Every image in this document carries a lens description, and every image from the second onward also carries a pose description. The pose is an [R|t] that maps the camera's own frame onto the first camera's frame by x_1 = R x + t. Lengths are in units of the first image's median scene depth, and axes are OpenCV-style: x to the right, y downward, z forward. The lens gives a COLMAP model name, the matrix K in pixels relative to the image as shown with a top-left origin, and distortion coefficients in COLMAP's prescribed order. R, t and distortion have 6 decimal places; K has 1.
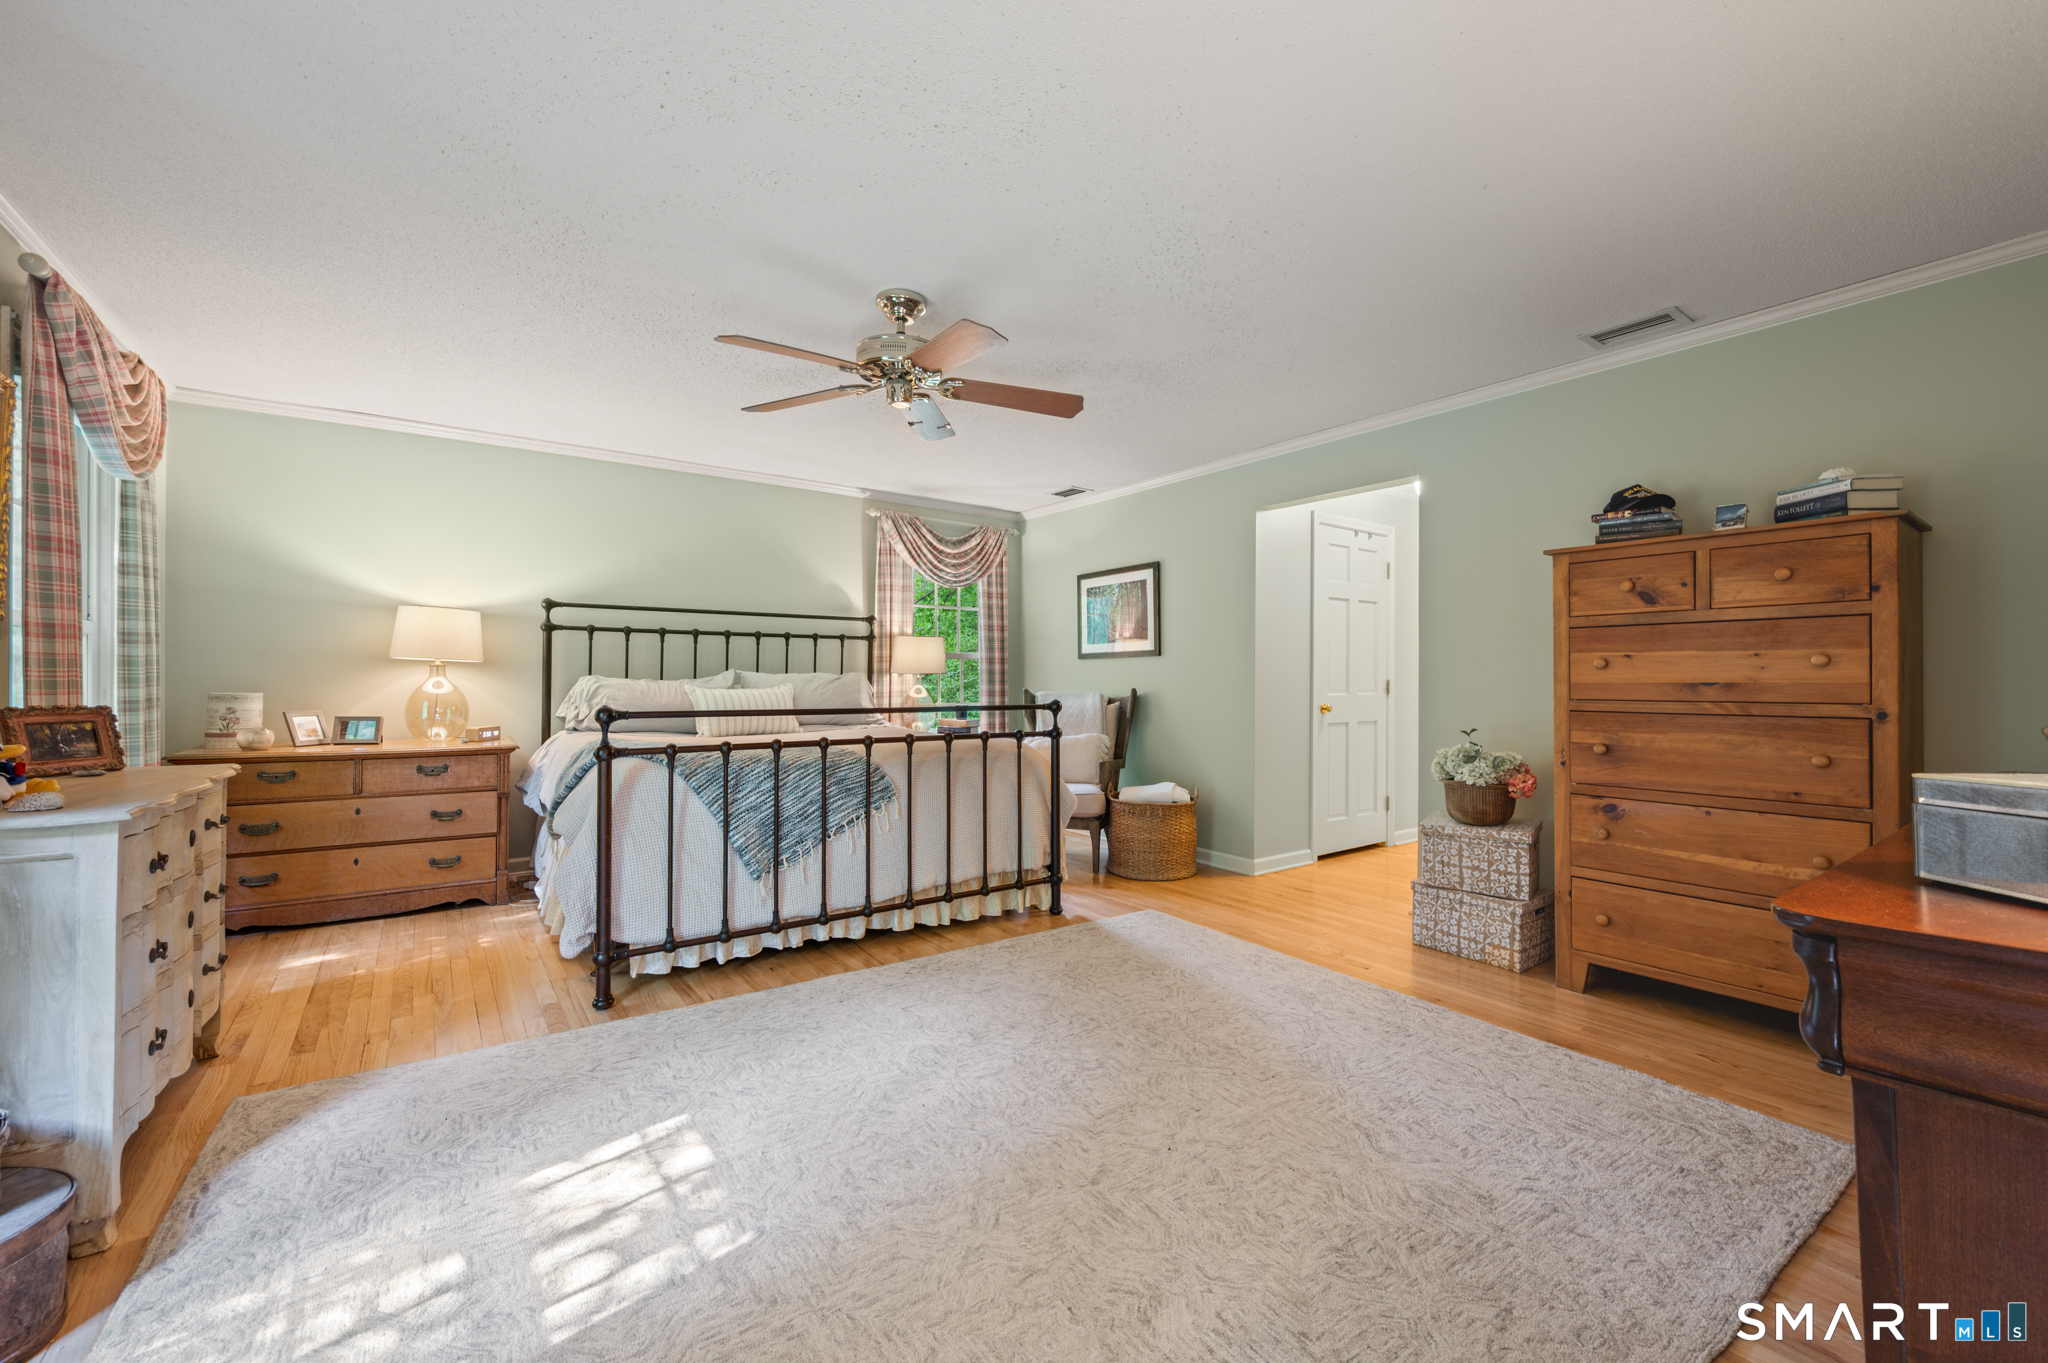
lens RADIAL K [[829.4, 0, 1019.1], [0, 829.4, 678.4], [0, 0, 1]] dist [0.005736, 0.000075]
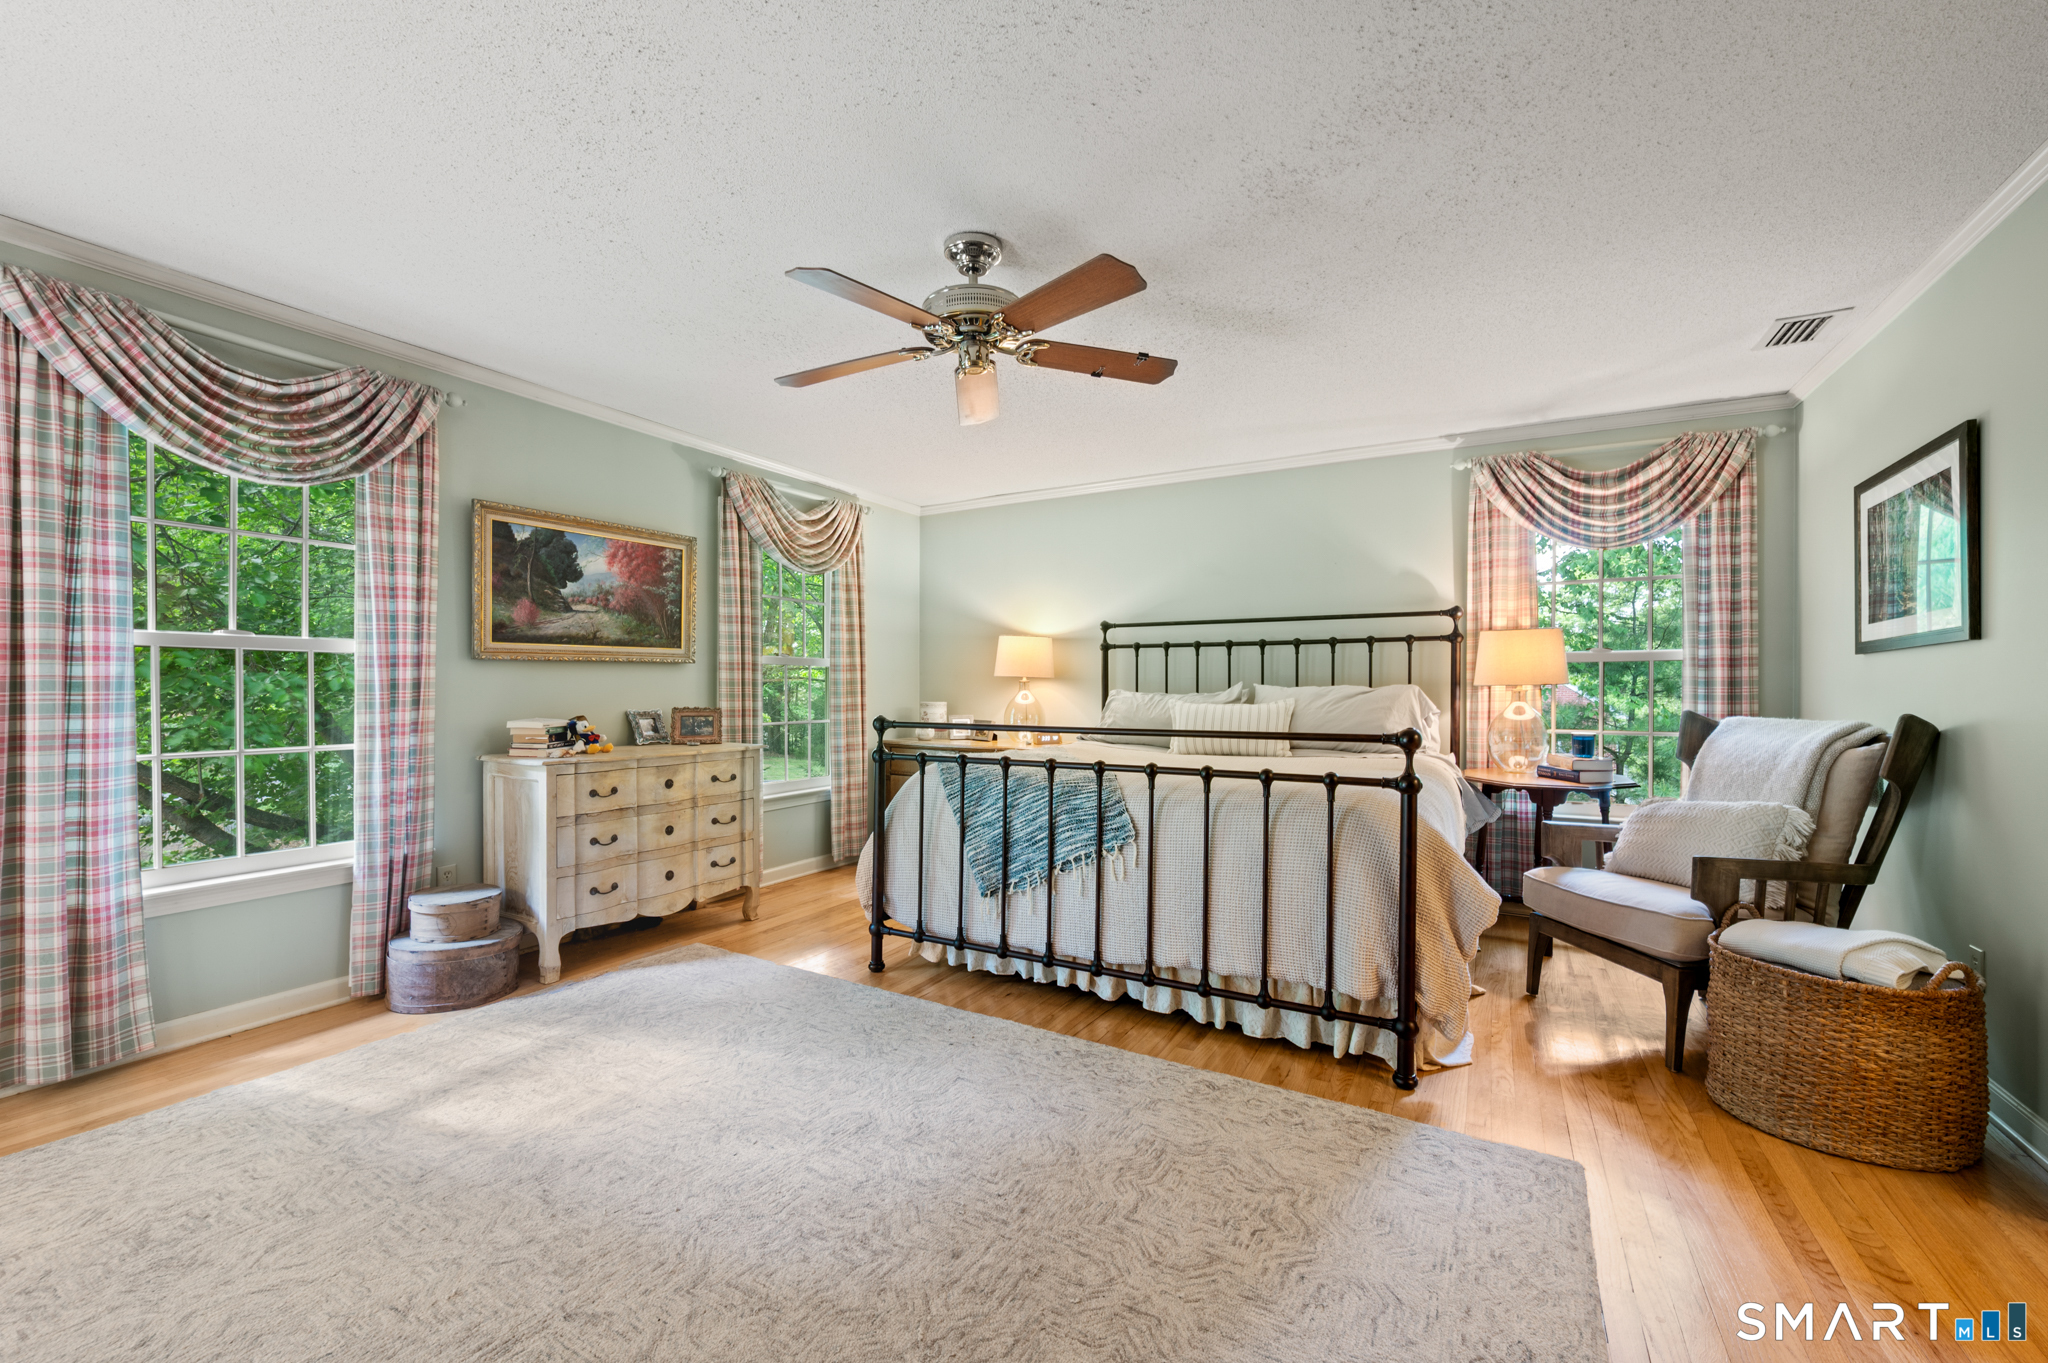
lens RADIAL K [[829.4, 0, 1020.0], [0, 829.4, 689.3], [0, 0, 1]] dist [0.005736, 0.000075]
pose [[0.413223, -0.002632, -0.910626, 0.510205], [0.000728, 0.999996, -0.002560, -0.001633], [0.910629, 0.000395, 0.413224, 0.535125]]
